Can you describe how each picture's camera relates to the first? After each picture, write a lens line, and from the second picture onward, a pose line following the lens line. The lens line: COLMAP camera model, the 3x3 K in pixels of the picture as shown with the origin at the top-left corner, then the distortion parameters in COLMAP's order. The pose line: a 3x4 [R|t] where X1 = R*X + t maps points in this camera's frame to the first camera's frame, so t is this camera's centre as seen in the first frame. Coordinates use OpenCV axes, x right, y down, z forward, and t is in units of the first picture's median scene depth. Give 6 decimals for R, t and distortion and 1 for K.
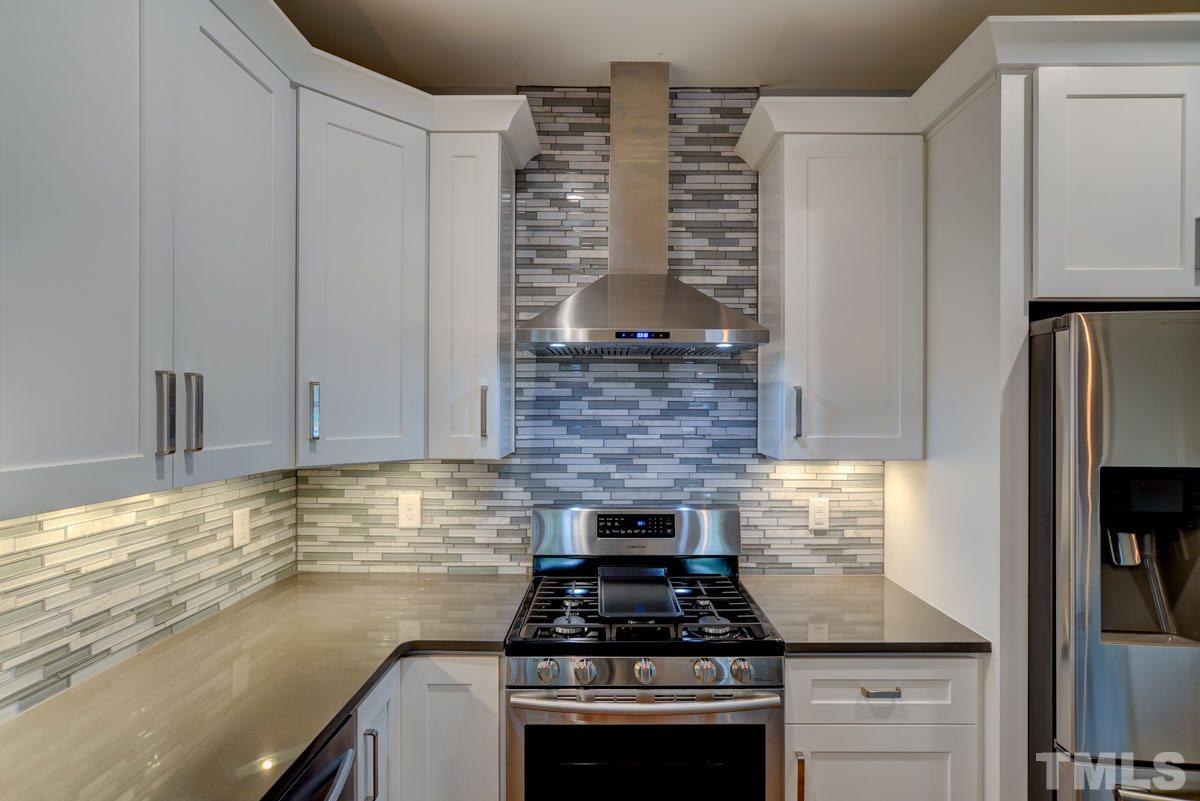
lens RADIAL K [[591.2, 0, 610.7], [0, 591.2, 409.6], [0, 0, 1]] dist [-0.017804, 0.012620]
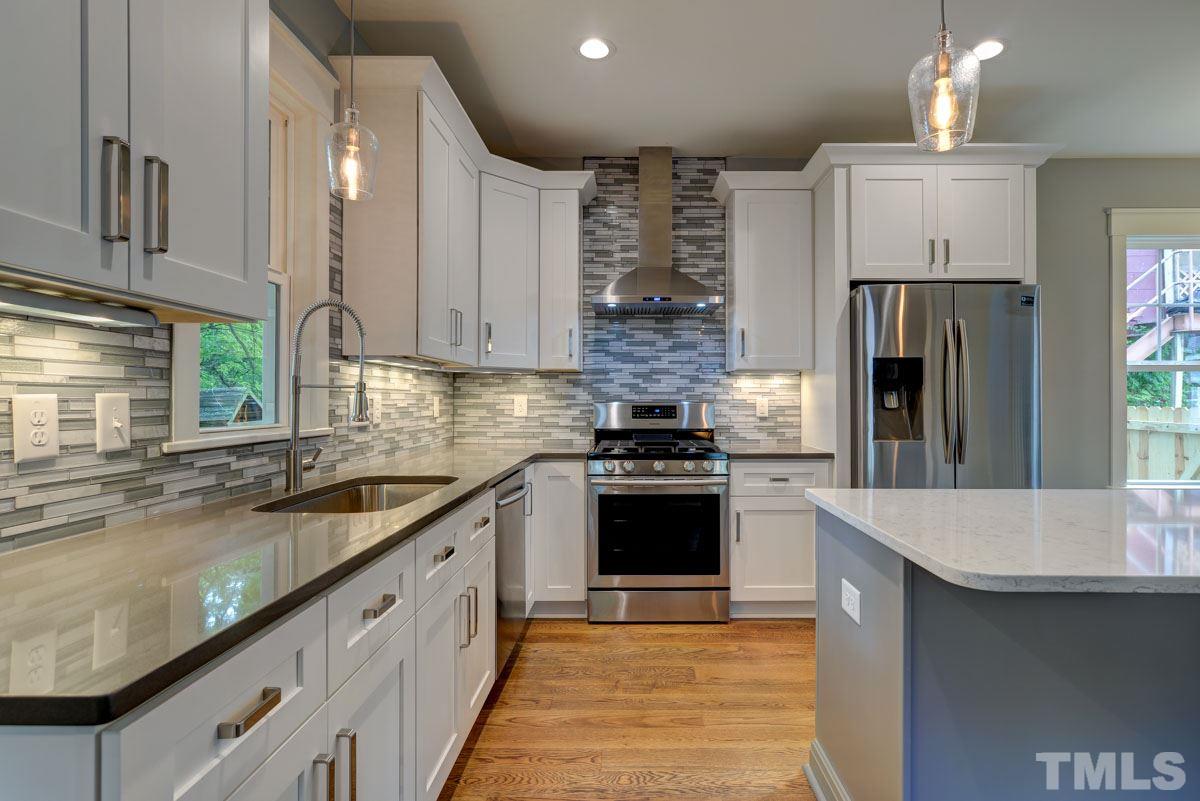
lens RADIAL K [[600.7, 0, 633.2], [0, 600.7, 395.9], [0, 0, 1]] dist [-0.012437, 0.009990]
pose [[0.999987, -0.003189, 0.003915, -0.024522], [0.003223, 0.999958, -0.008619, 0.157381], [-0.003888, 0.008631, 0.999955, -0.727502]]
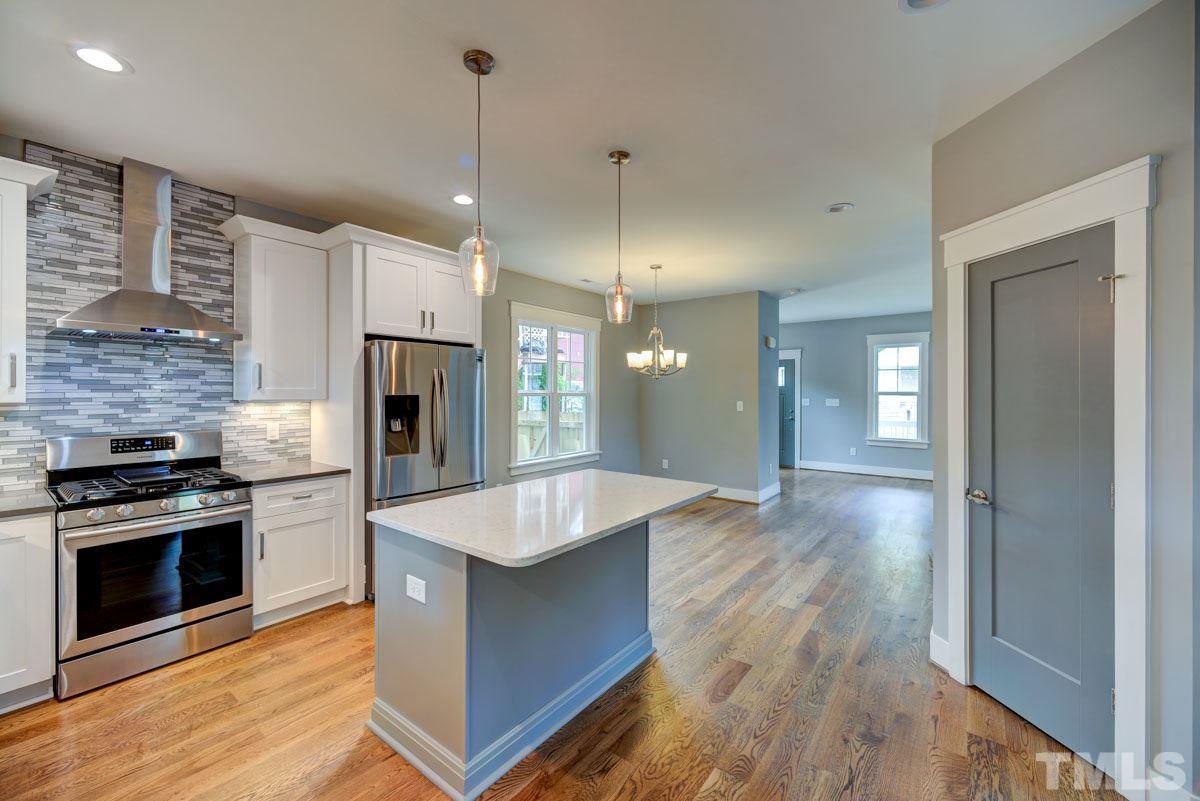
lens RADIAL K [[480.7, 0, 598.2], [0, 480.7, 392.5], [0, 0, 1]] dist [0.002296, -0.001247]
pose [[0.609063, -0.002391, 0.793118, -0.236499], [0.003302, 0.999994, 0.000479, 0.054046], [-0.793115, 0.002327, 0.609067, -0.771141]]
